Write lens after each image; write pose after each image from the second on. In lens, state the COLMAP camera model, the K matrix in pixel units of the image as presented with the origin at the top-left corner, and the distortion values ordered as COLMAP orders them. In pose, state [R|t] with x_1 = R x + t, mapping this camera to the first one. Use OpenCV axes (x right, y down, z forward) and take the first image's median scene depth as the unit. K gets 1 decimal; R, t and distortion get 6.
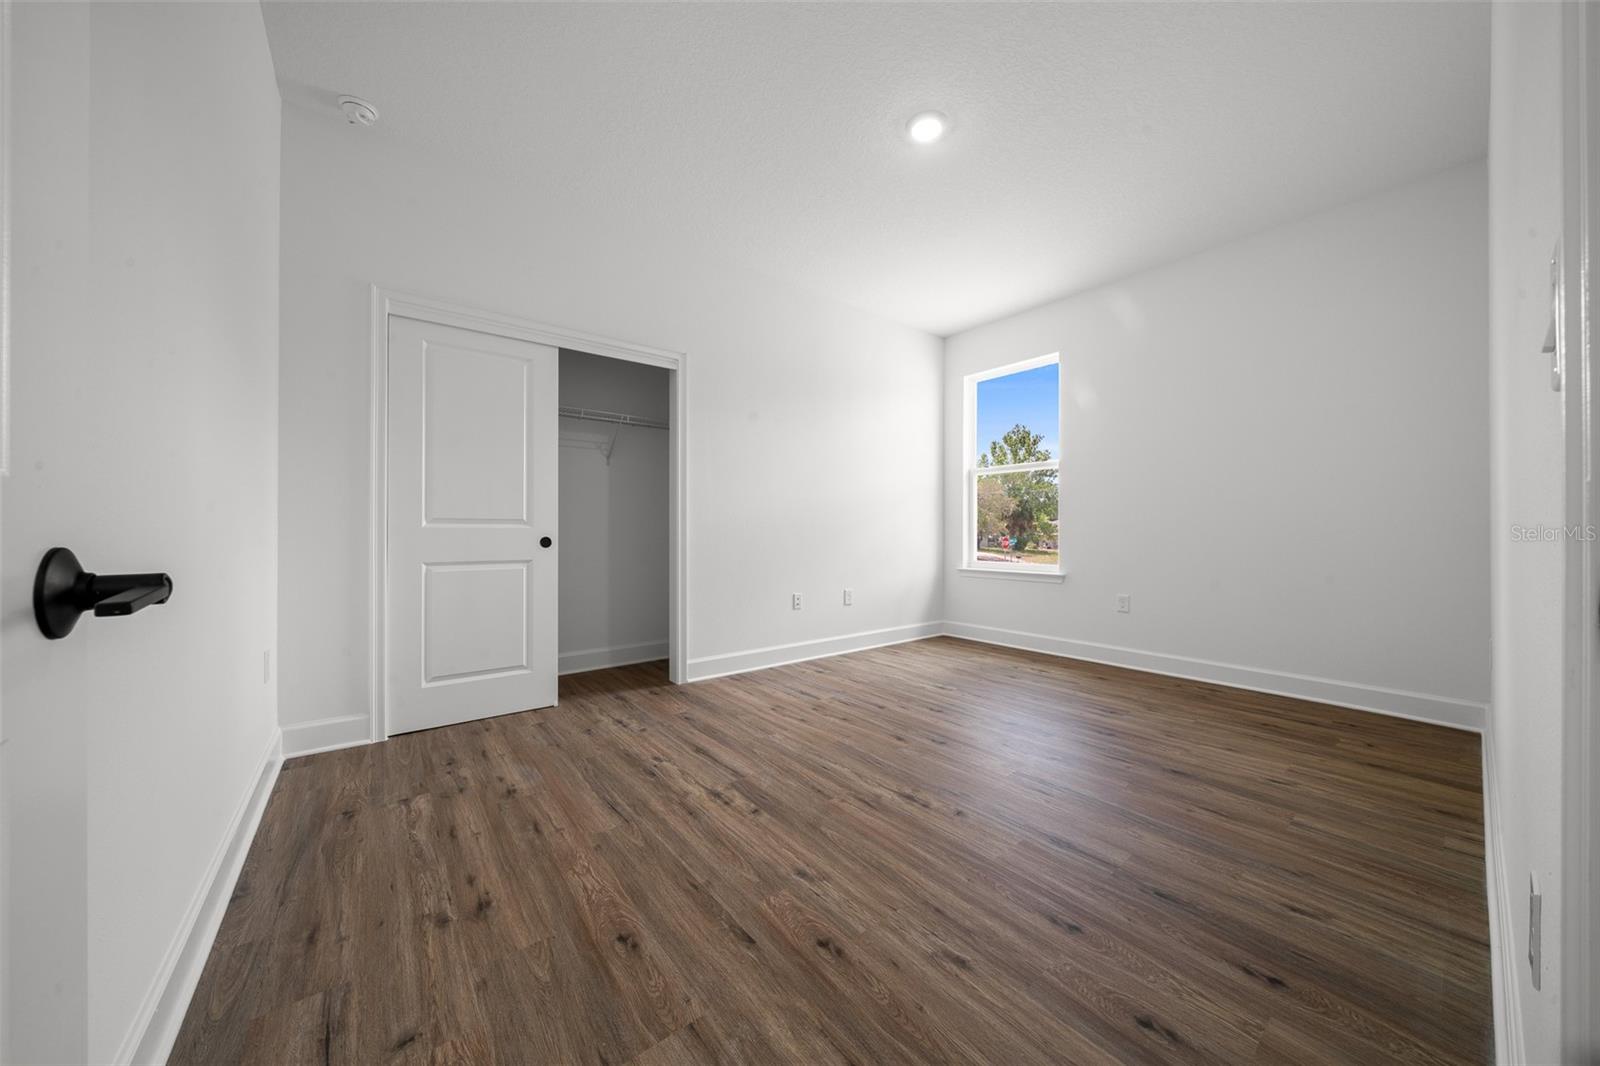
lens RADIAL K [[542.8, 0, 800.0], [0, 542.8, 533.0], [0, 0, 1]] dist [-0.008396, -0.000133]
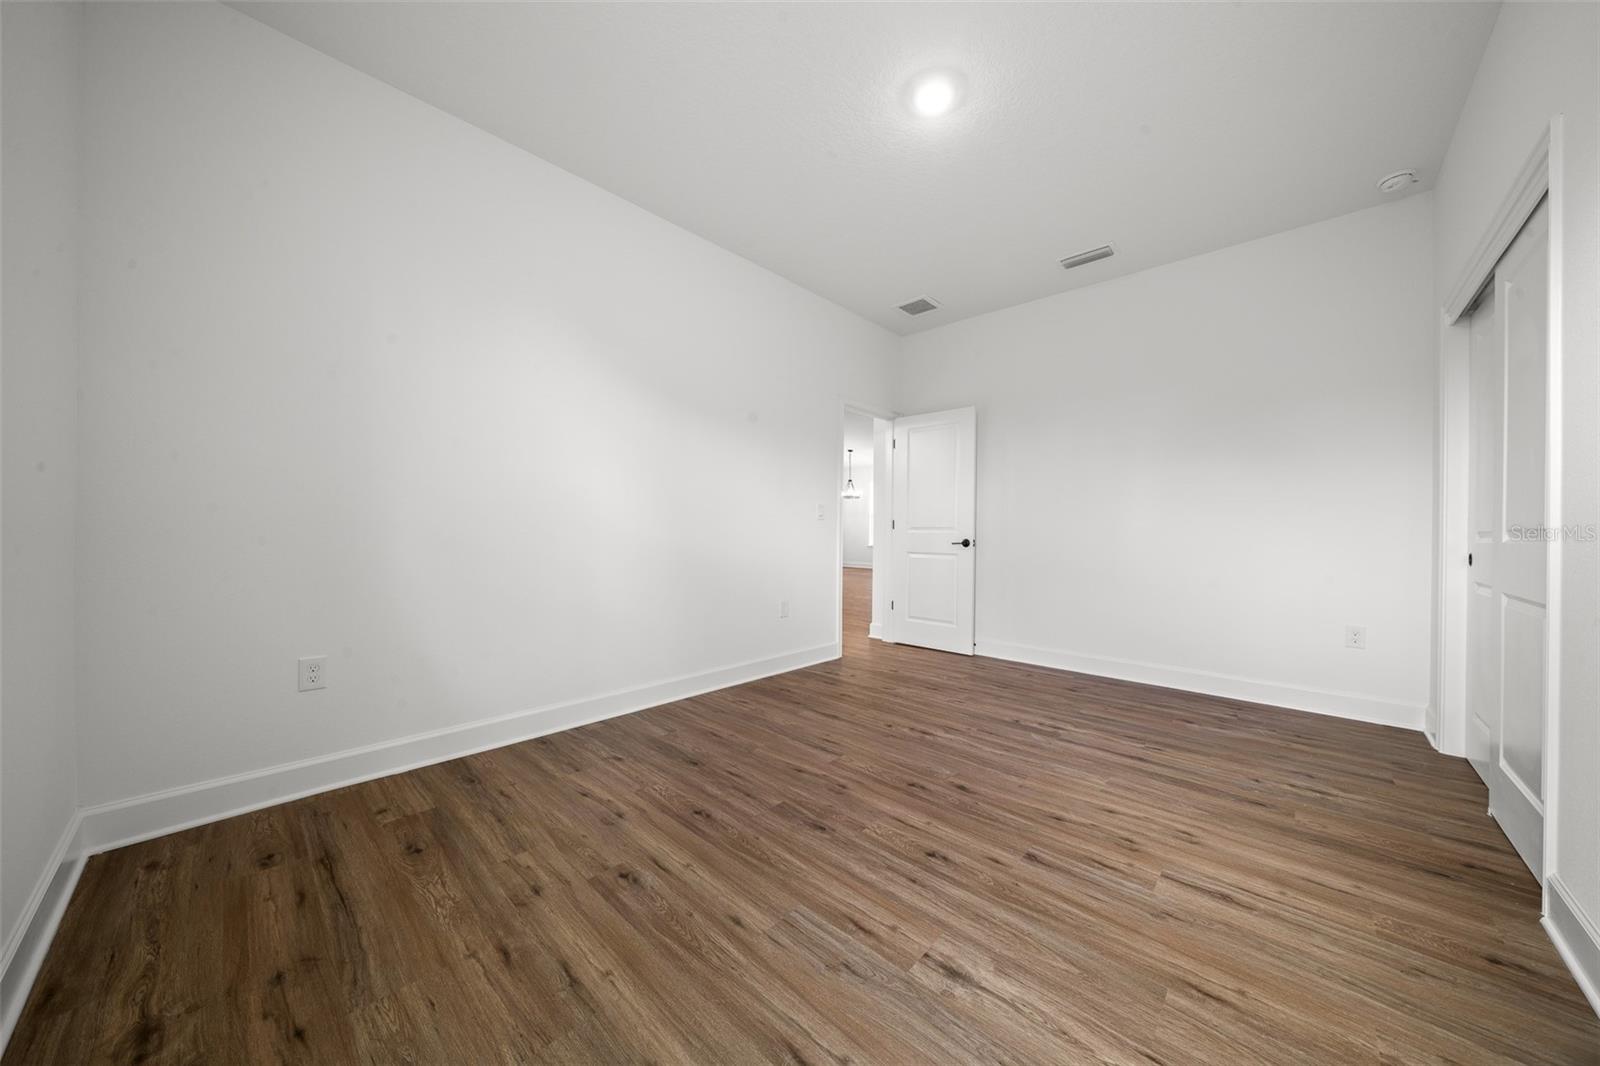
lens RADIAL K [[542.8, 0, 800.0], [0, 542.8, 533.0], [0, 0, 1]] dist [-0.008396, -0.000133]
pose [[-0.989141, -0.009859, -0.146636, 0.594255], [-0.011227, 0.999901, 0.008505, -0.022487], [0.146537, 0.010059, -0.989154, 1.898652]]
